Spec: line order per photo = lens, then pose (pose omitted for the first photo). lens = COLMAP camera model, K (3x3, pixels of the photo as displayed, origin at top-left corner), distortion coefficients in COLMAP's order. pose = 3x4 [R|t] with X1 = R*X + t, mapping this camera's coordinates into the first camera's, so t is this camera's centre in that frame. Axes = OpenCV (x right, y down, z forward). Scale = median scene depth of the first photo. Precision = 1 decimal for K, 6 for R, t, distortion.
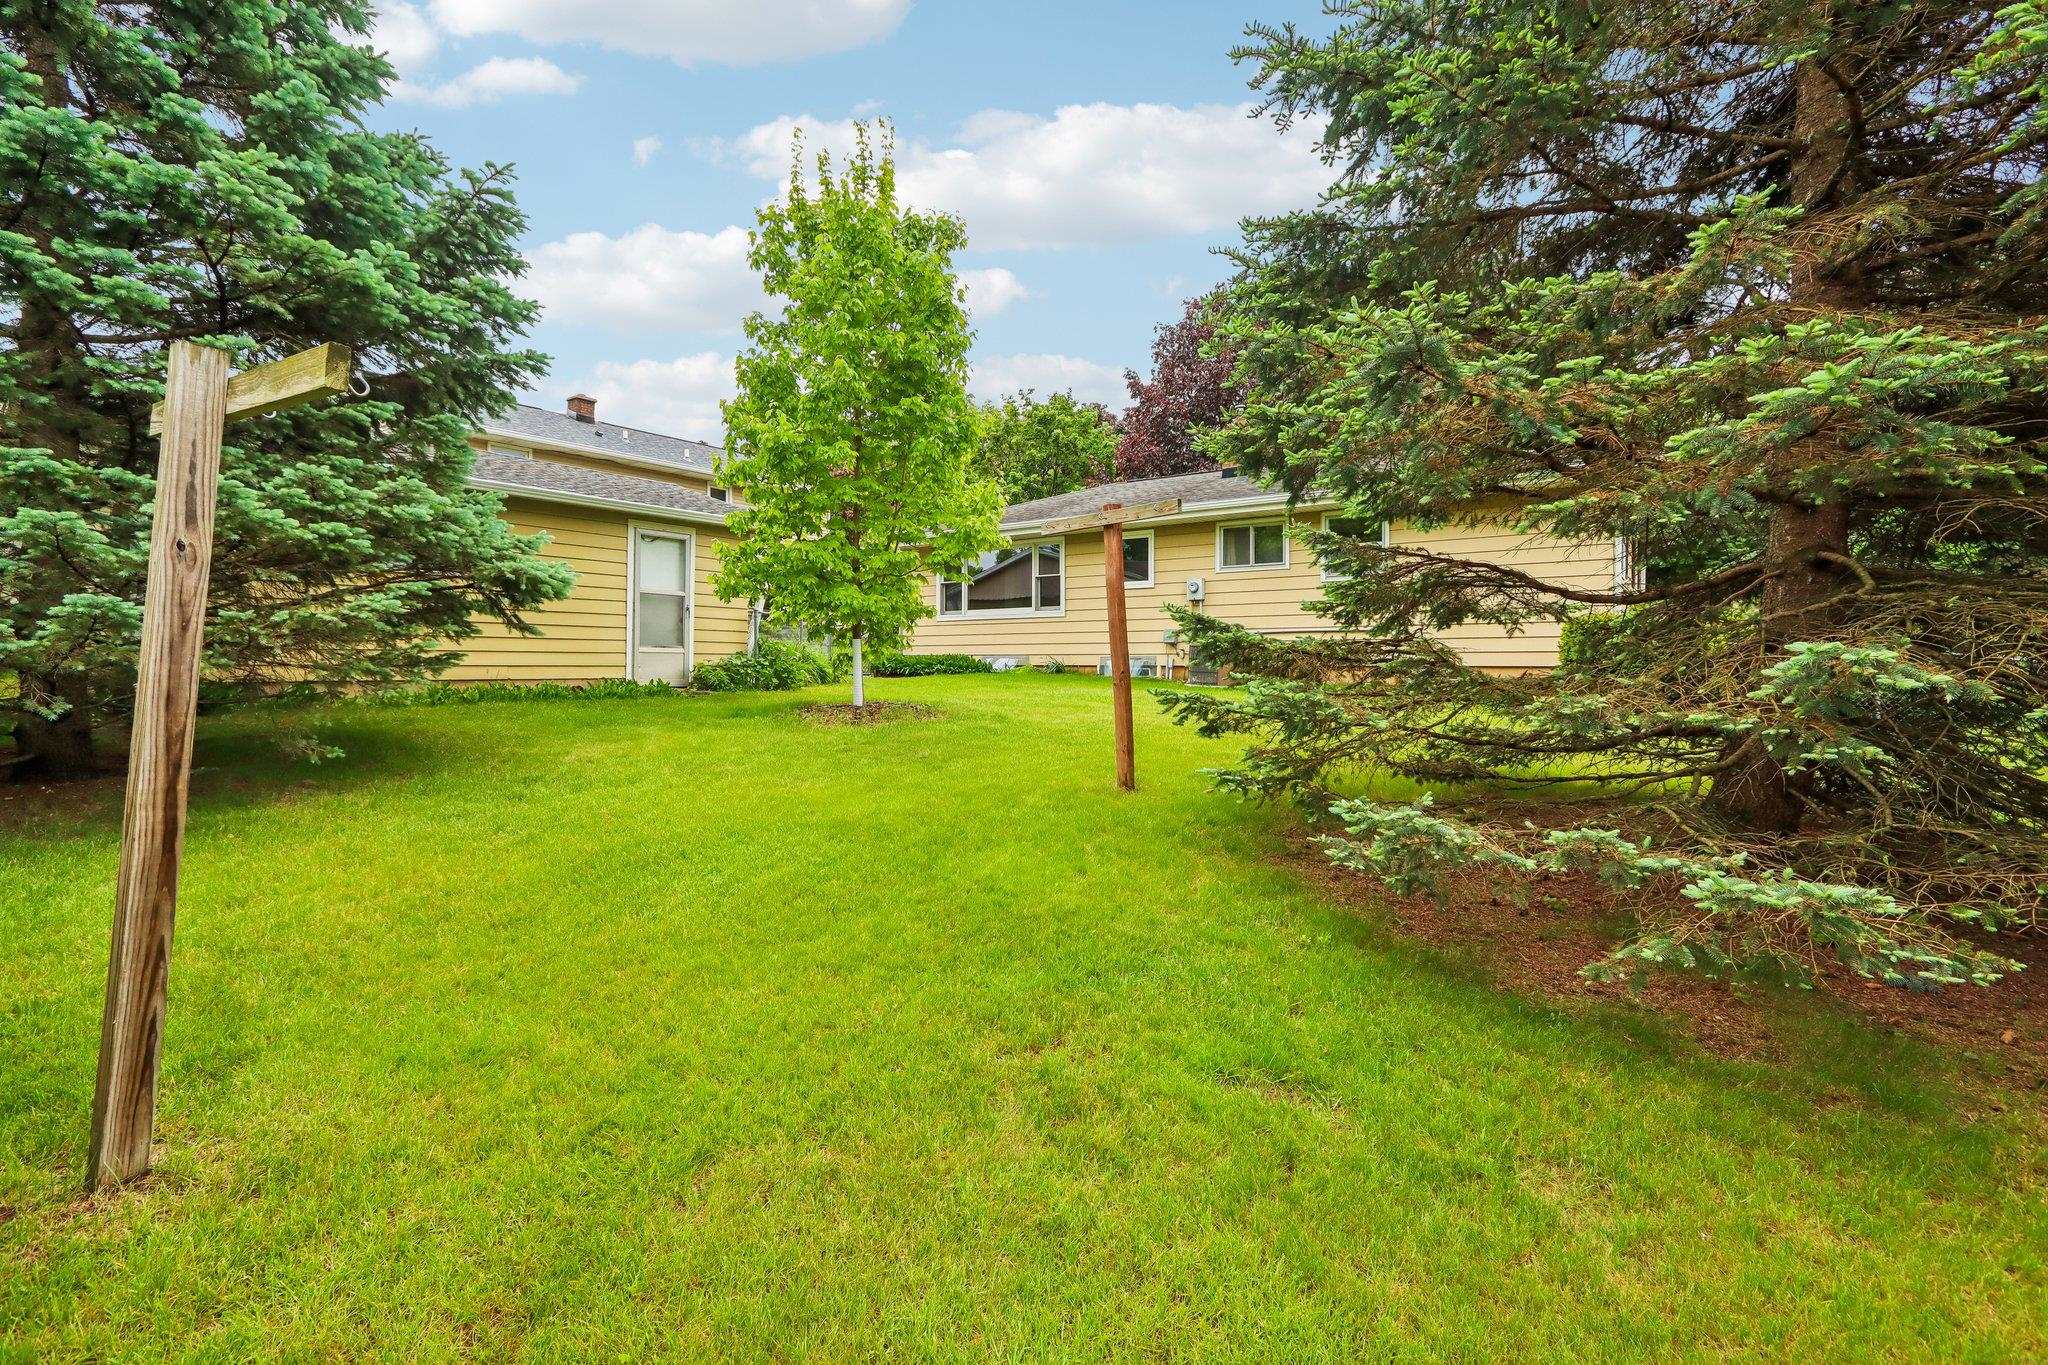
lens RADIAL K [[979.2, 0, 1026.8], [0, 979.2, 658.8], [0, 0, 1]] dist [-0.010869, 0.000080]
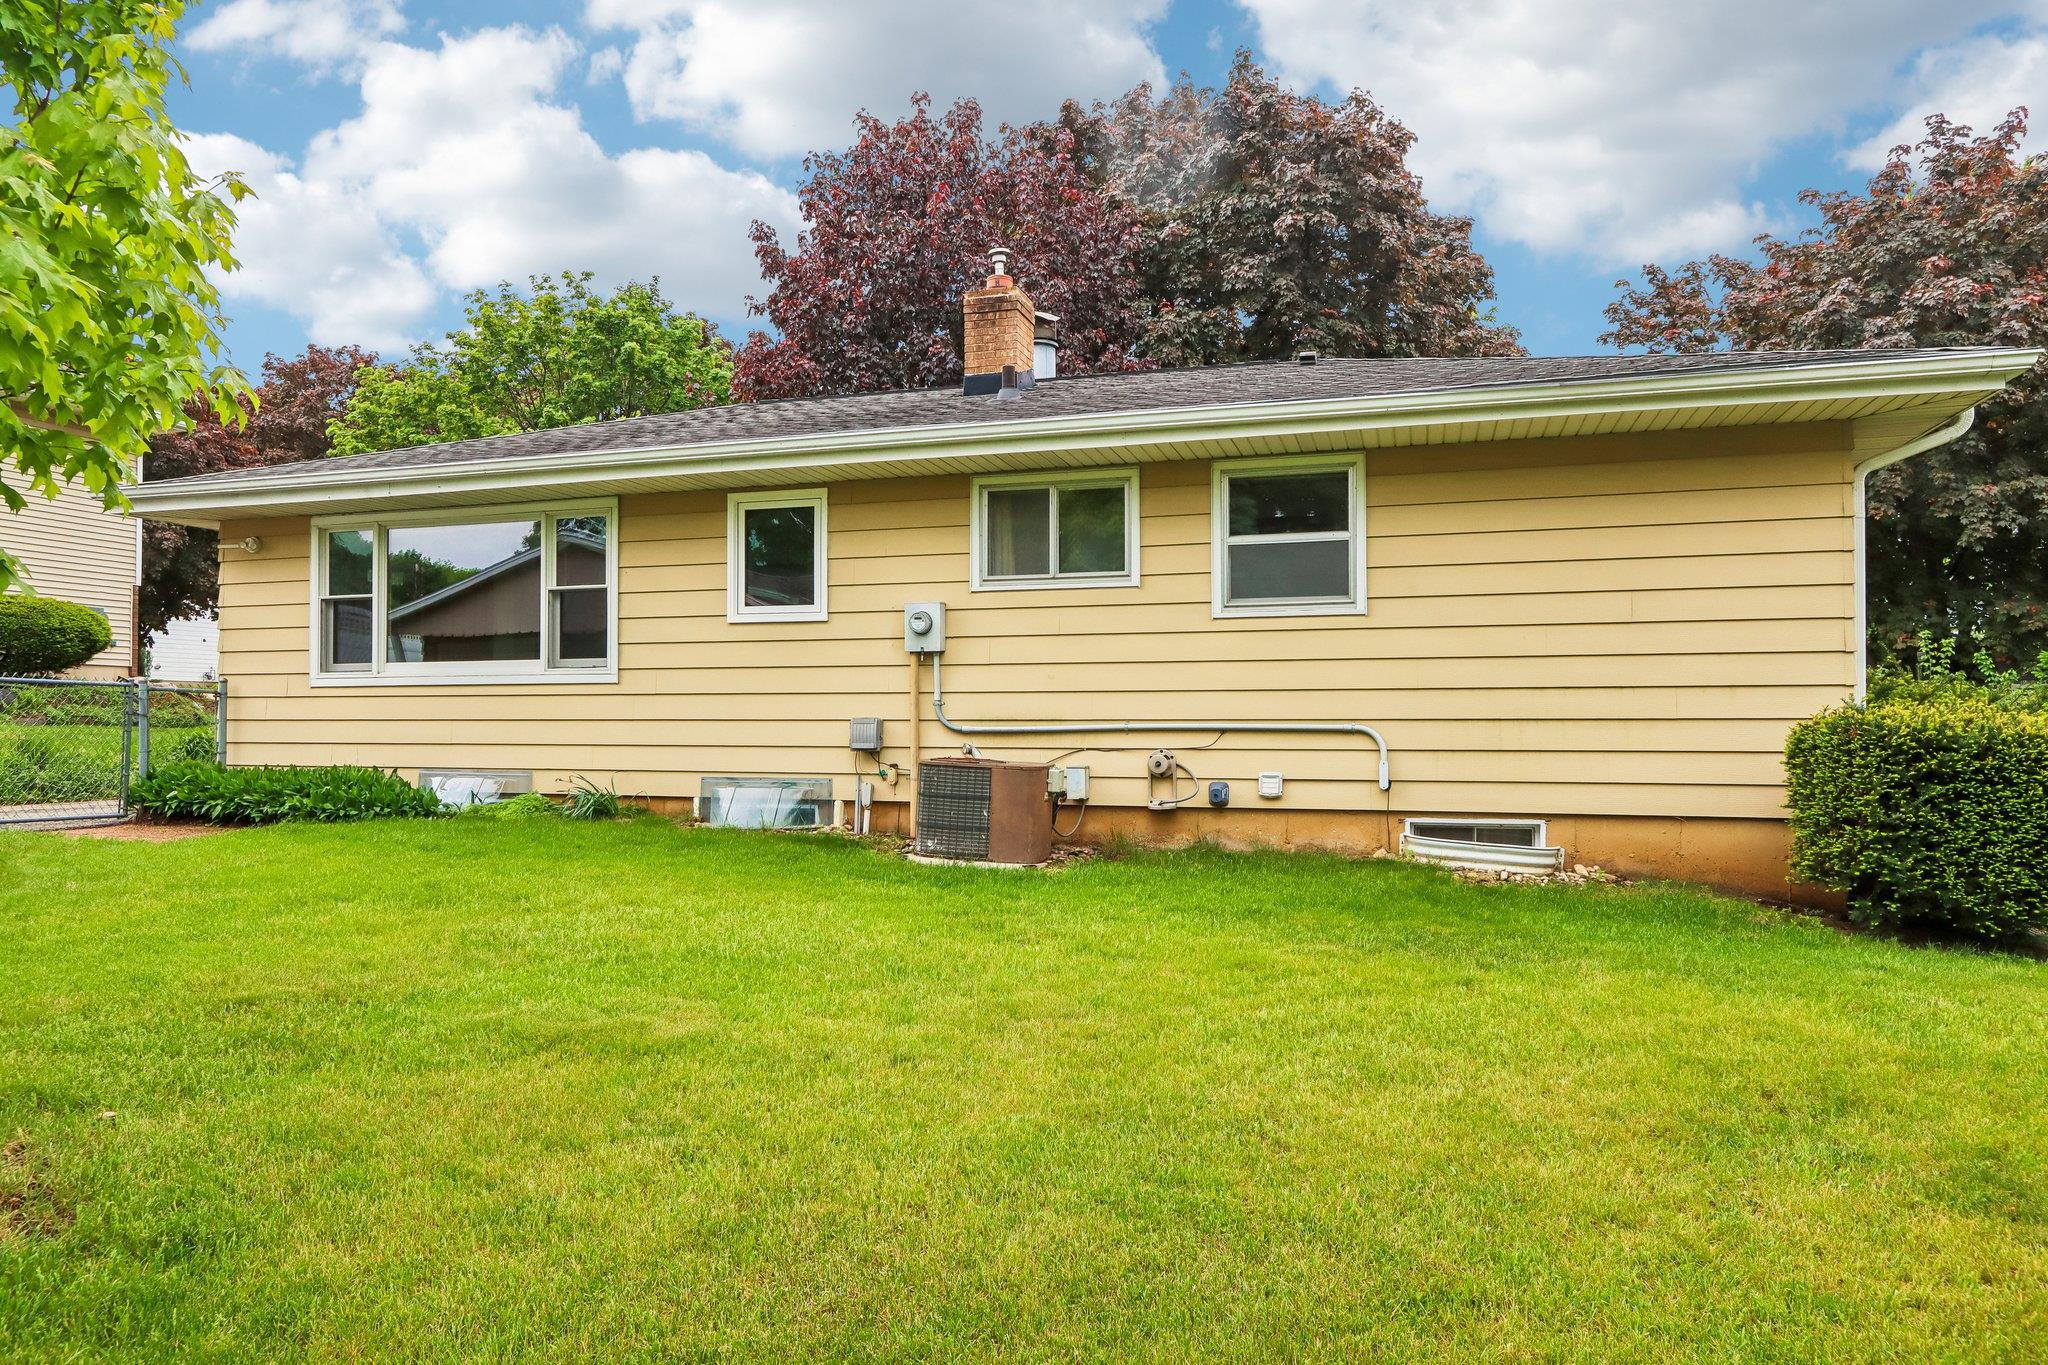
lens RADIAL K [[1263.1, 0, 1024.0], [0, 1263.1, 682.5], [0, 0, 1]] dist [0.002273, 0.007646]
pose [[0.949378, 0.004606, 0.314103, 0.031795], [0.001032, 0.999841, -0.017779, -0.030772], [-0.314135, 0.017203, 0.949222, 0.380224]]
